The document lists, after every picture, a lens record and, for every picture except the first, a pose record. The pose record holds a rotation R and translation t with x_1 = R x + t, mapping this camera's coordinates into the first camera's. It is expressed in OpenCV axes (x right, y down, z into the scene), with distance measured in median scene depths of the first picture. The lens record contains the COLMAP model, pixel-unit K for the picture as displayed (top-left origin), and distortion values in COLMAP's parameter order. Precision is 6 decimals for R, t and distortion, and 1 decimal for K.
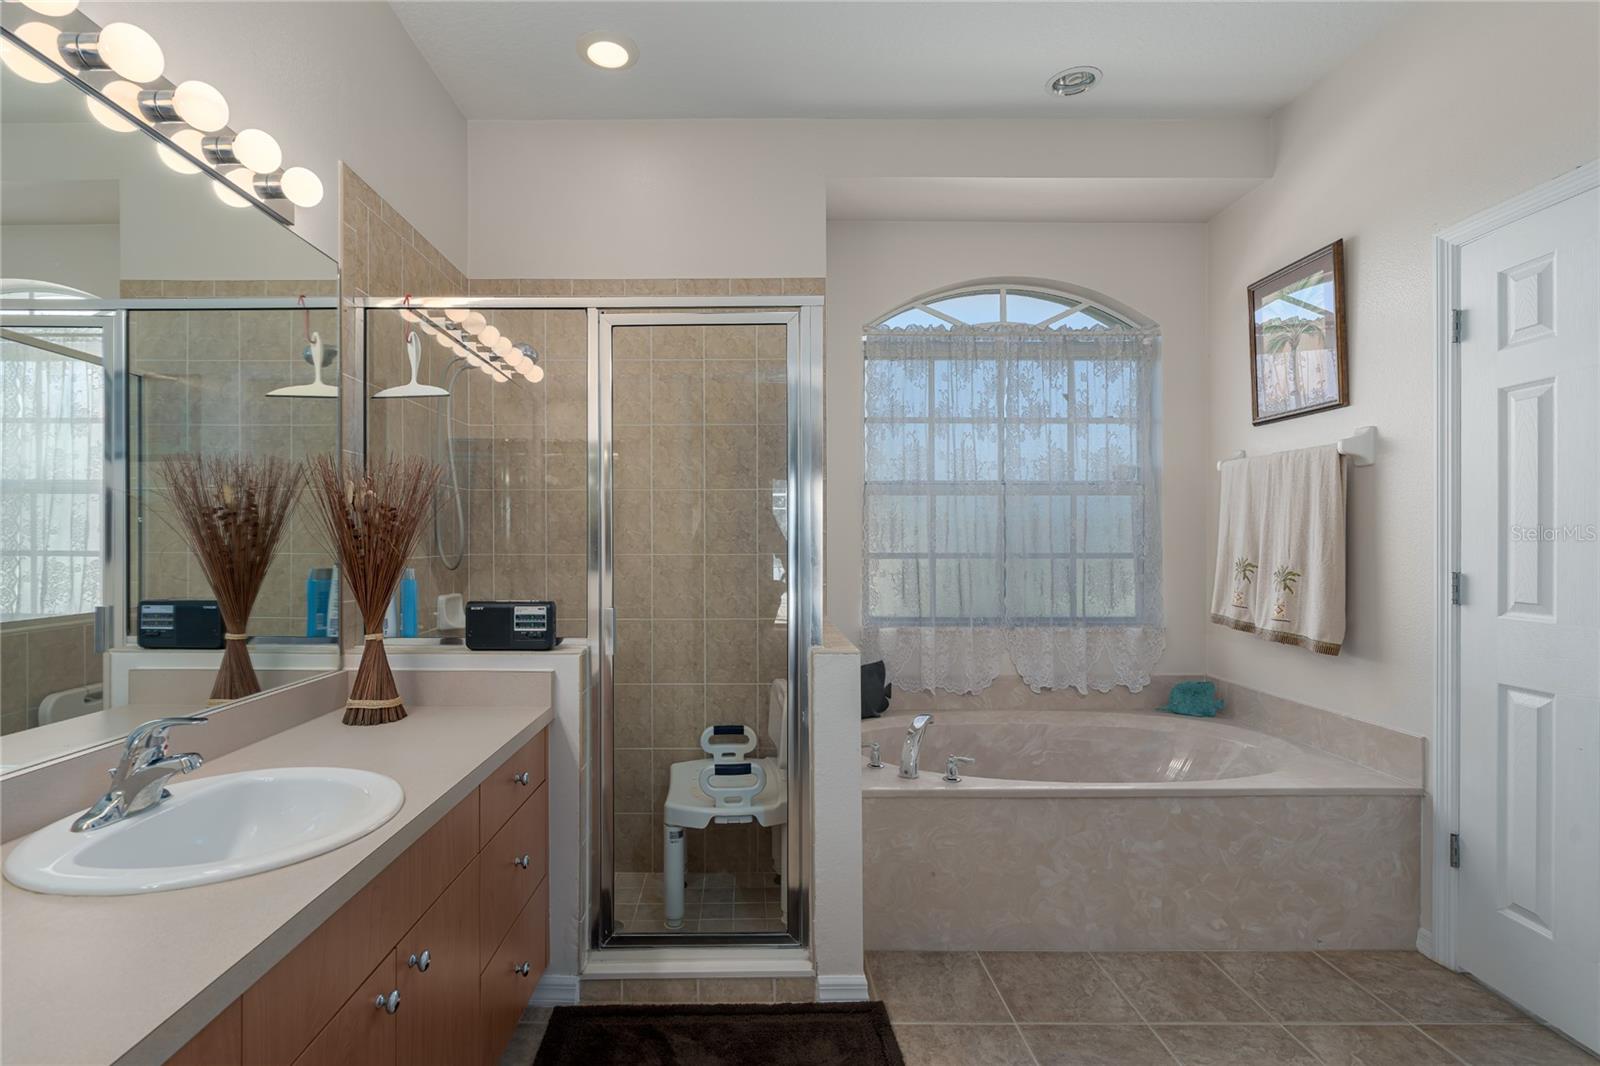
lens RADIAL K [[717.7, 0, 796.3], [0, 717.7, 546.8], [0, 0, 1]] dist [-0.001006, 0.000113]
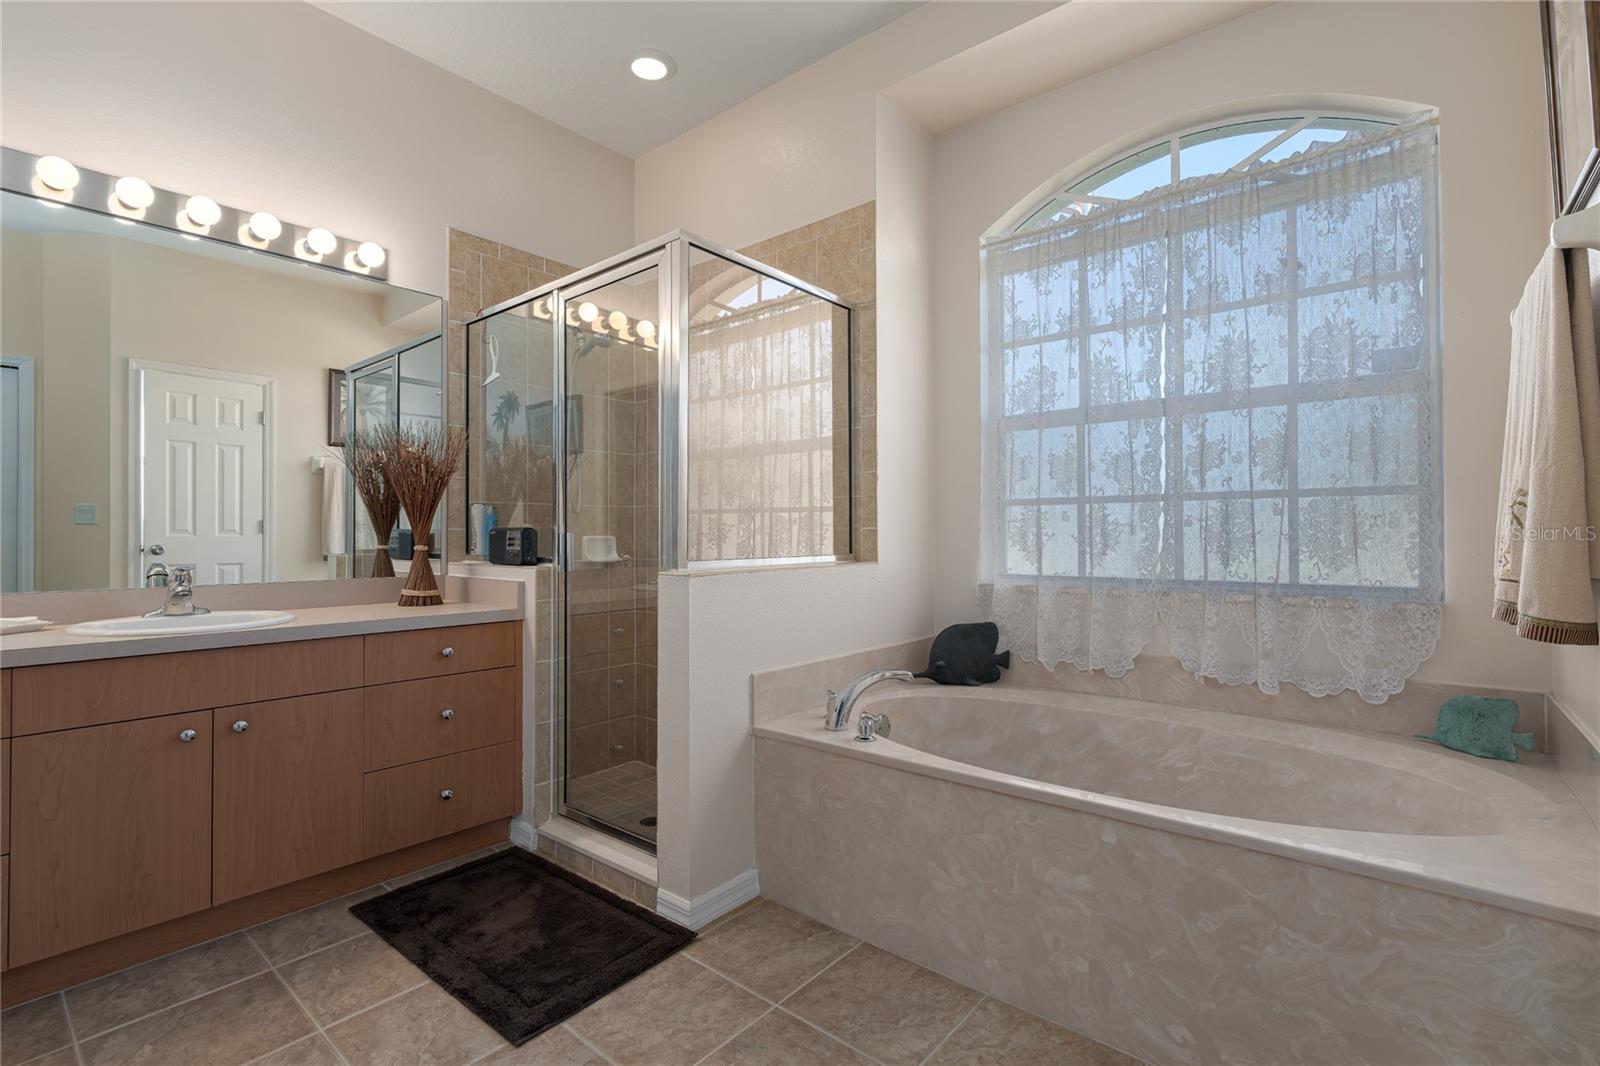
lens RADIAL K [[718.8, 0, 796.6], [0, 718.8, 528.7], [0, 0, 1]] dist [-0.002969, 0.000061]
pose [[0.768368, -0.008596, -0.639951, 0.738010], [0.002883, 0.999946, -0.009971, 0.082152], [0.640002, 0.005816, 0.768351, 0.290053]]
